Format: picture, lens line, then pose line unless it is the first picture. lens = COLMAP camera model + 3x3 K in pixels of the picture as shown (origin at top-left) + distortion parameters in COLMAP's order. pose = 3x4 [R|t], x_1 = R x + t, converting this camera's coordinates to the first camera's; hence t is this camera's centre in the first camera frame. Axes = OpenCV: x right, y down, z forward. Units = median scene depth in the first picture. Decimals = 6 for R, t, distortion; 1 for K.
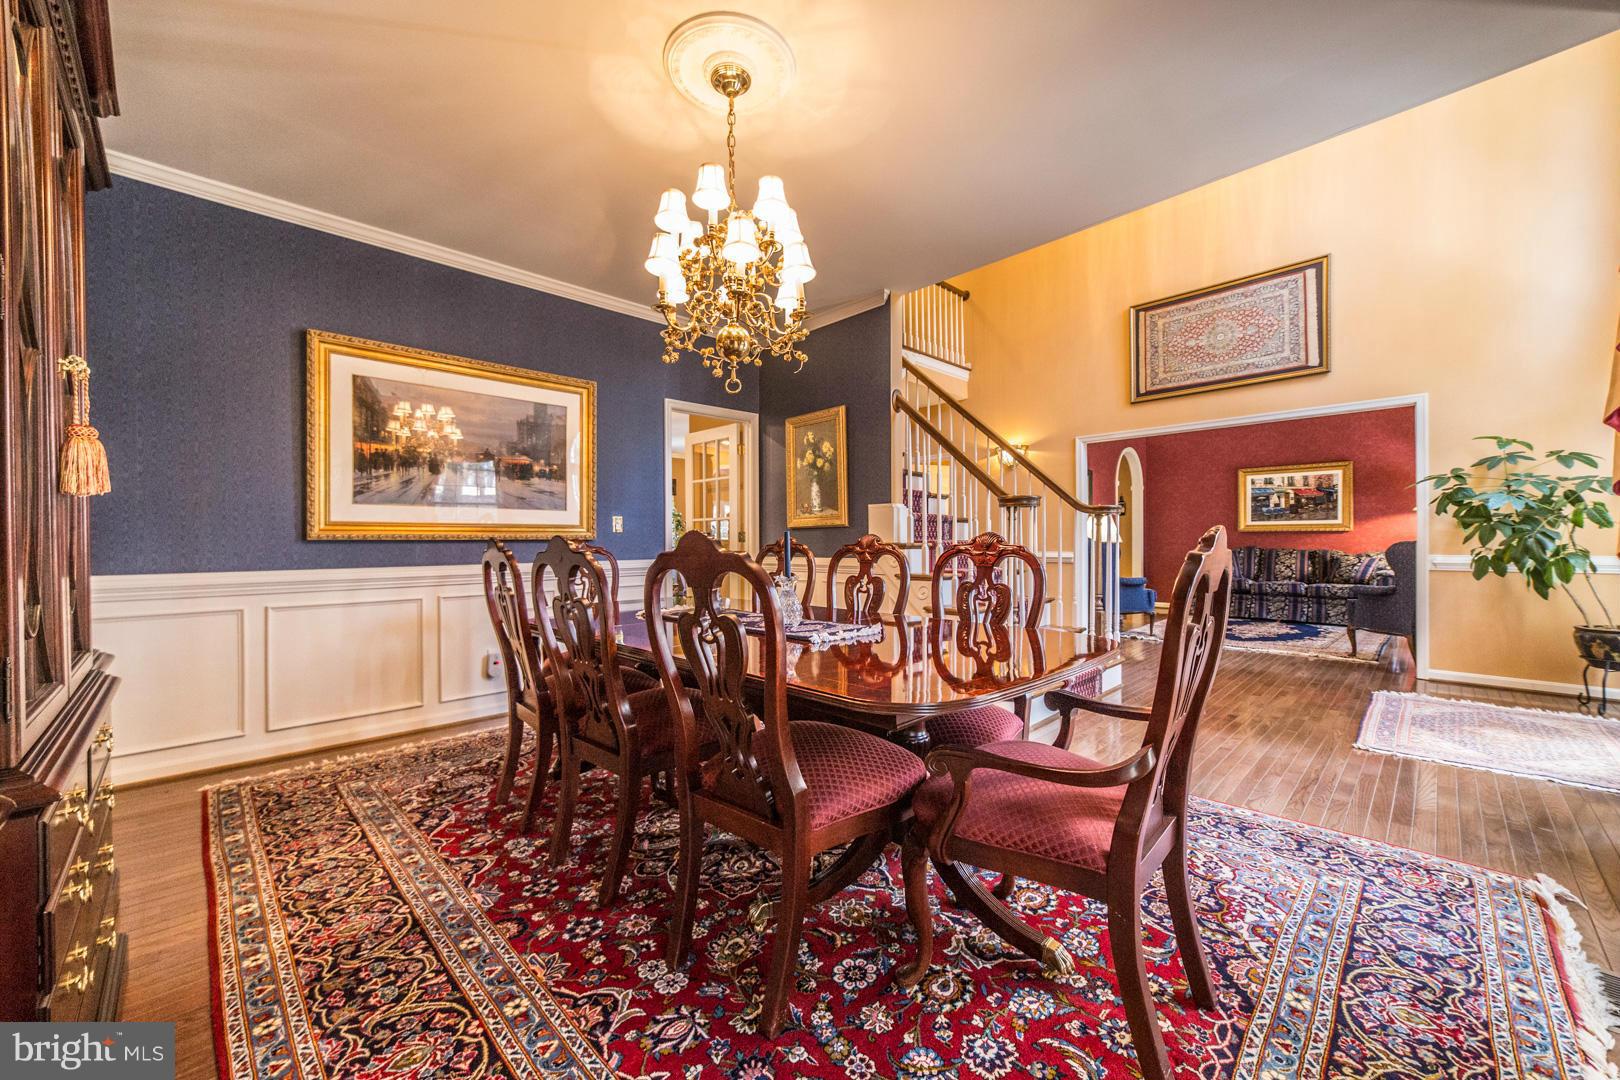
lens RADIAL K [[616.7, 0, 803.5], [0, 616.7, 539.7], [0, 0, 1]] dist [0.001403, 0.000098]
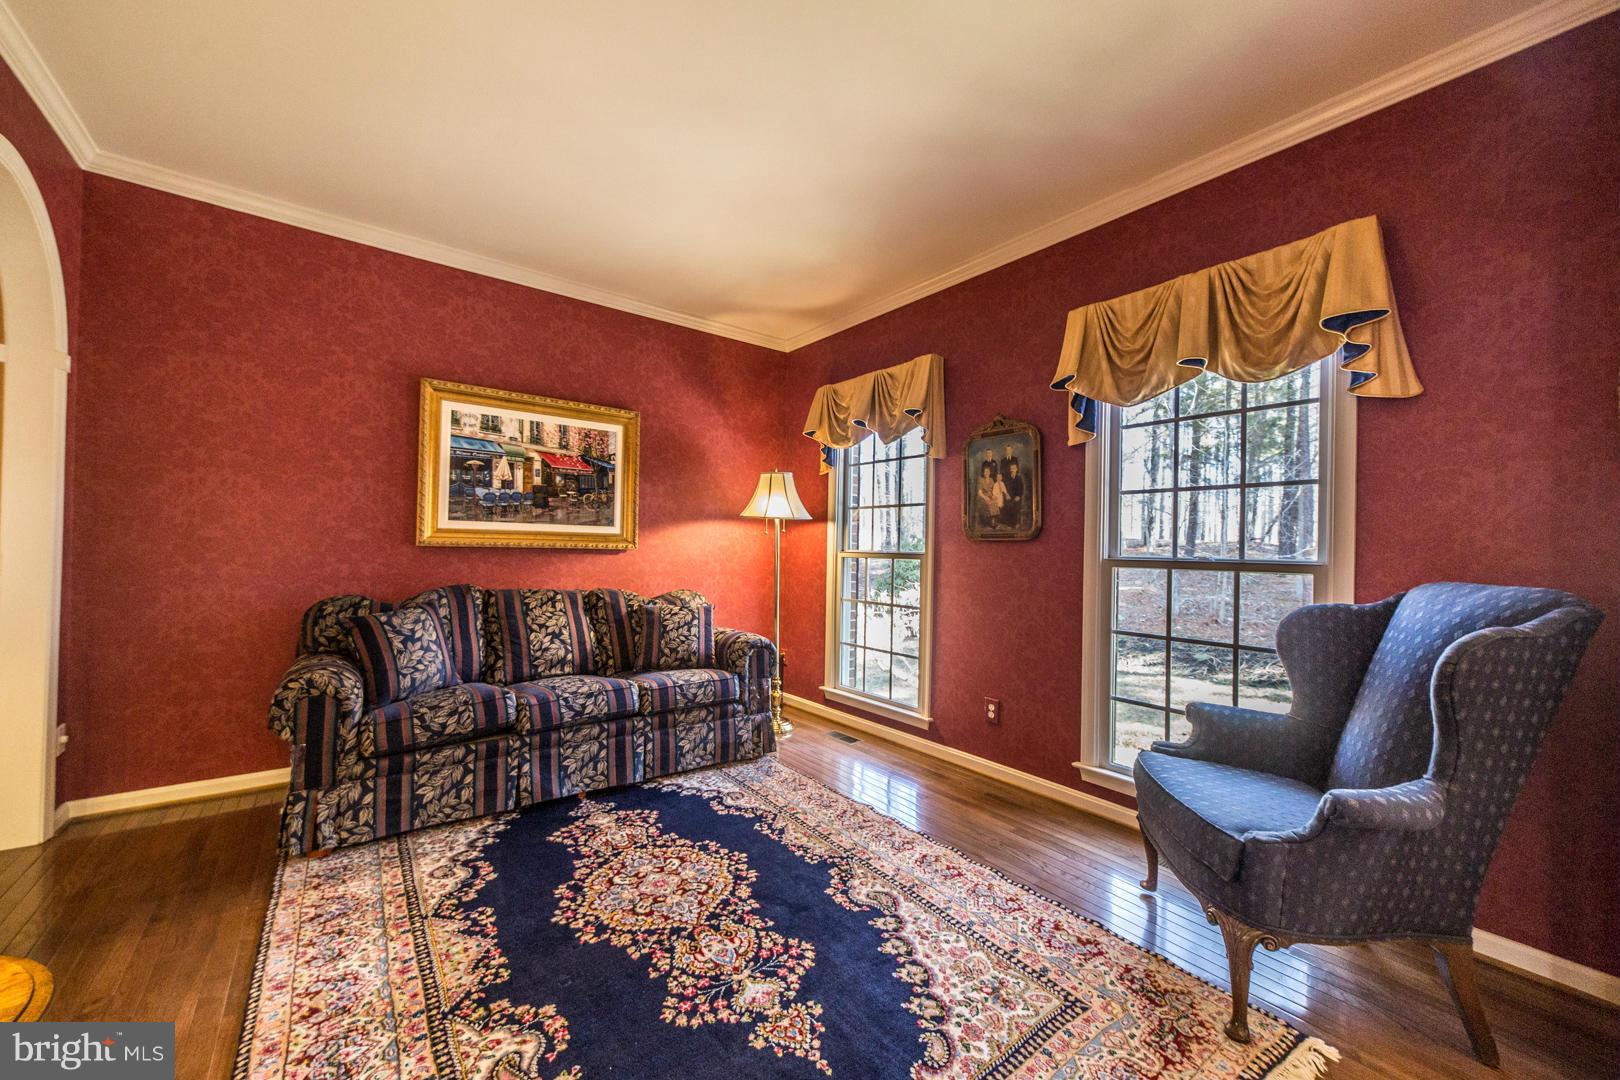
lens RADIAL K [[616.7, 0, 802.3], [0, 616.7, 543.8], [0, 0, 1]] dist [0.001403, 0.000098]
pose [[0.125303, 0.012826, 0.992036, 0.434027], [-0.019248, 0.999760, -0.010494, -0.017618], [-0.991932, -0.017780, 0.125520, 0.858646]]
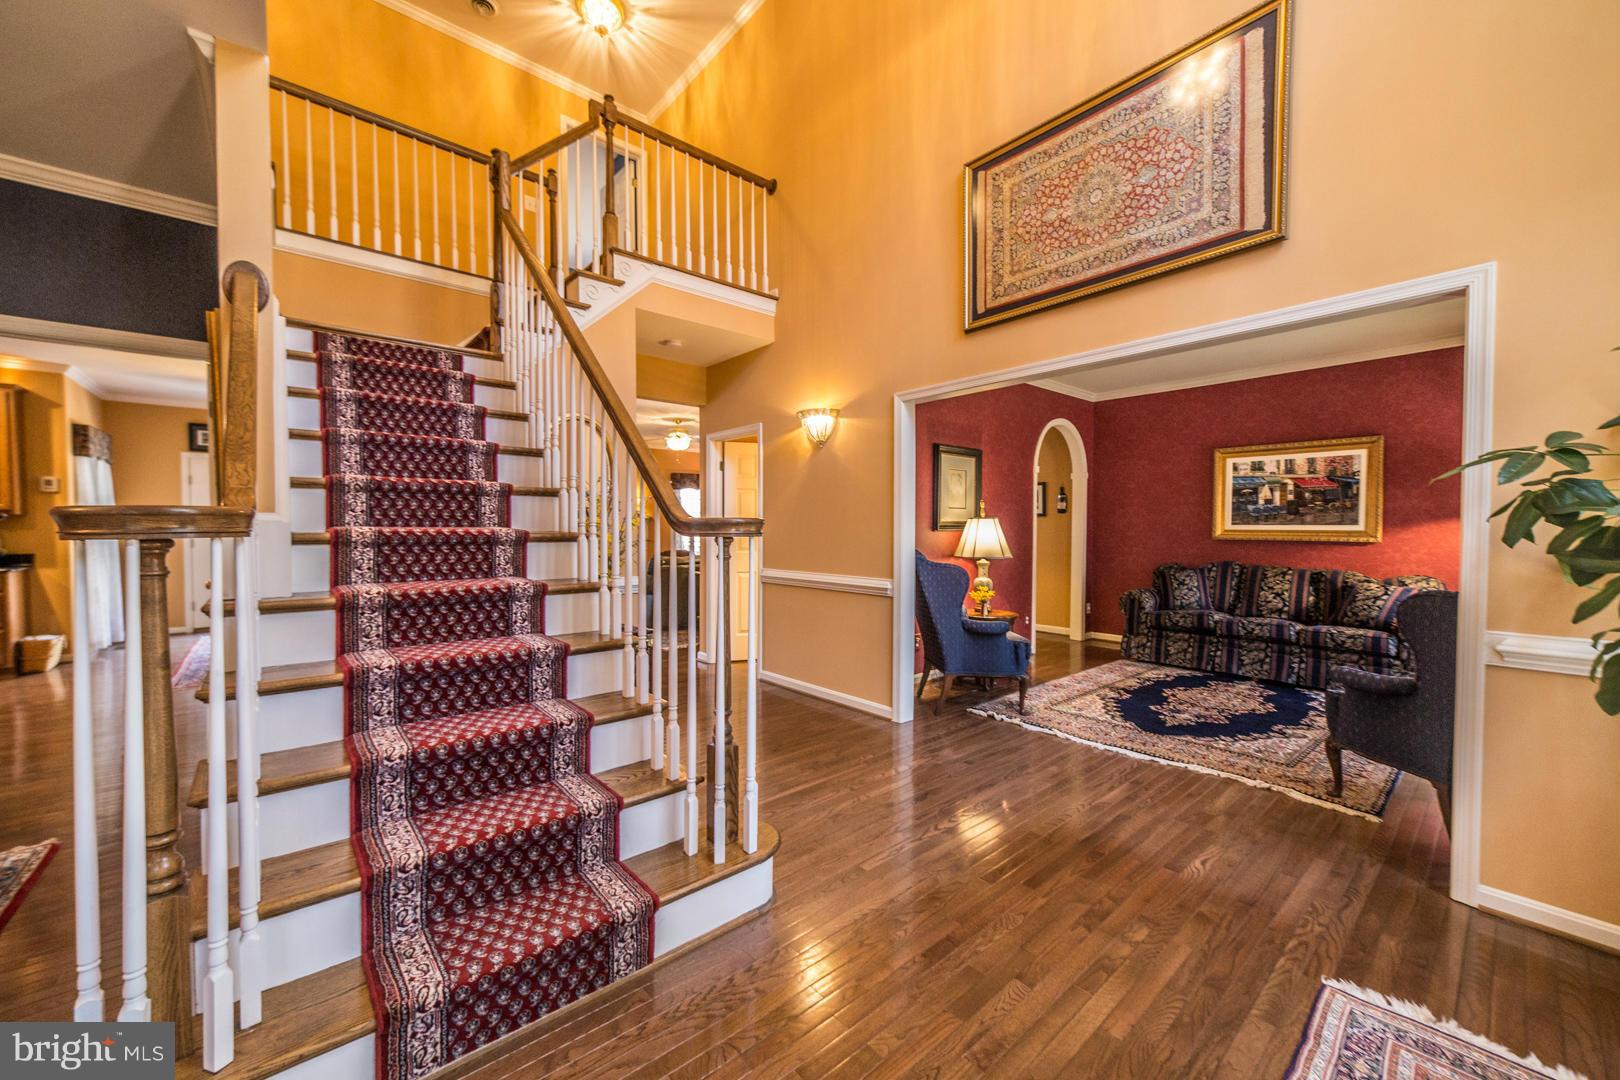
lens RADIAL K [[616.7, 0, 804.6], [0, 616.7, 541.2], [0, 0, 1]] dist [0.001403, 0.000098]
pose [[0.997913, 0.008449, -0.064019, 0.344486], [-0.006898, 0.999678, 0.024409, -0.029326], [0.064204, -0.023917, 0.997650, 0.329147]]
